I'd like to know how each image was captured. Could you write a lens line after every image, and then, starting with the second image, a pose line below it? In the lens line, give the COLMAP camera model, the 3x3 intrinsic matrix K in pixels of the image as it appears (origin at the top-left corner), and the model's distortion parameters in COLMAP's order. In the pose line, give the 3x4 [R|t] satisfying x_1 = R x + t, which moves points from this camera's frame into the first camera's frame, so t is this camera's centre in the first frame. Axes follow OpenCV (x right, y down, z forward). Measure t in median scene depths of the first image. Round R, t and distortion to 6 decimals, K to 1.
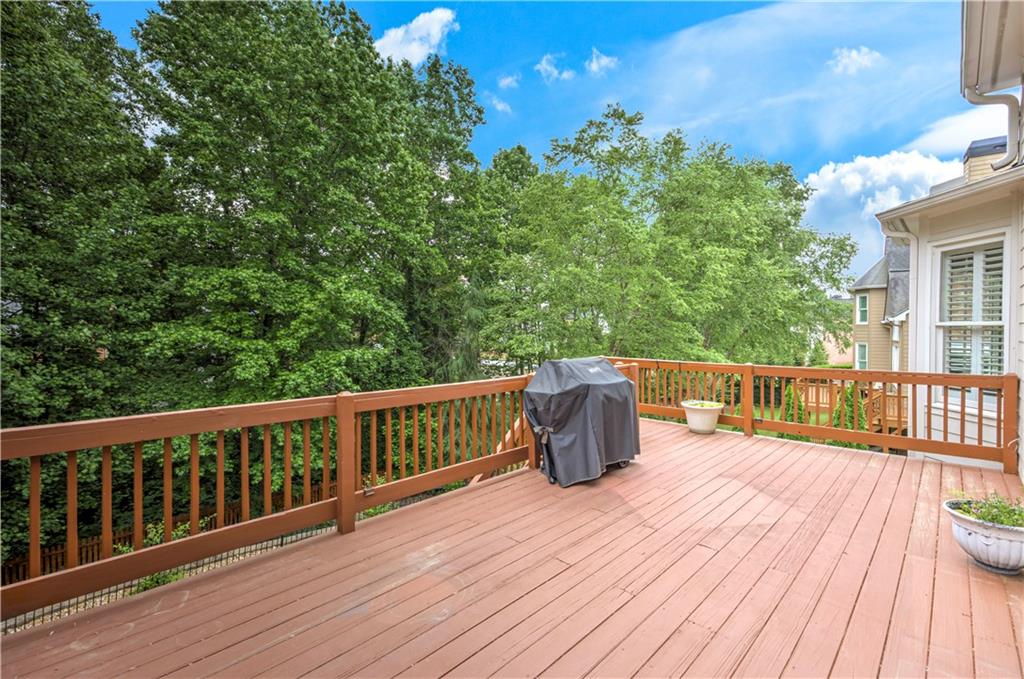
lens RADIAL K [[462.4, 0, 522.5], [0, 462.4, 337.5], [0, 0, 1]] dist [0.026888, 0.000277]
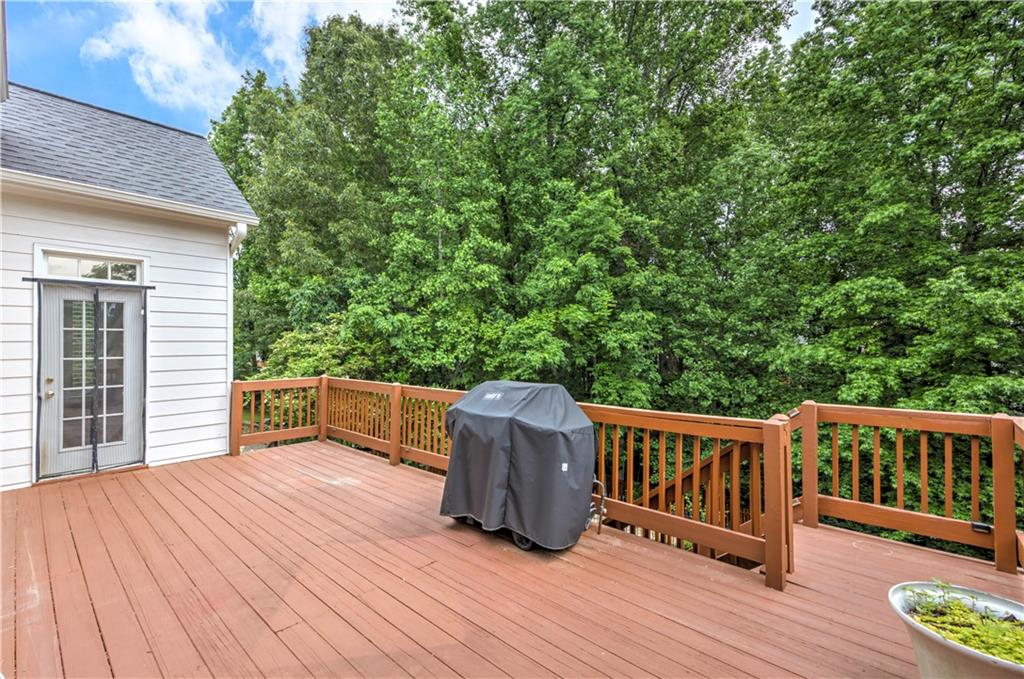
lens RADIAL K [[462.4, 0, 522.5], [0, 462.4, 337.5], [0, 0, 1]] dist [0.026888, 0.000277]
pose [[0.004244, -0.016548, -0.999854, 1.207597], [-0.018178, 0.999697, -0.016622, -0.026589], [0.999826, 0.018246, 0.003942, 1.320504]]
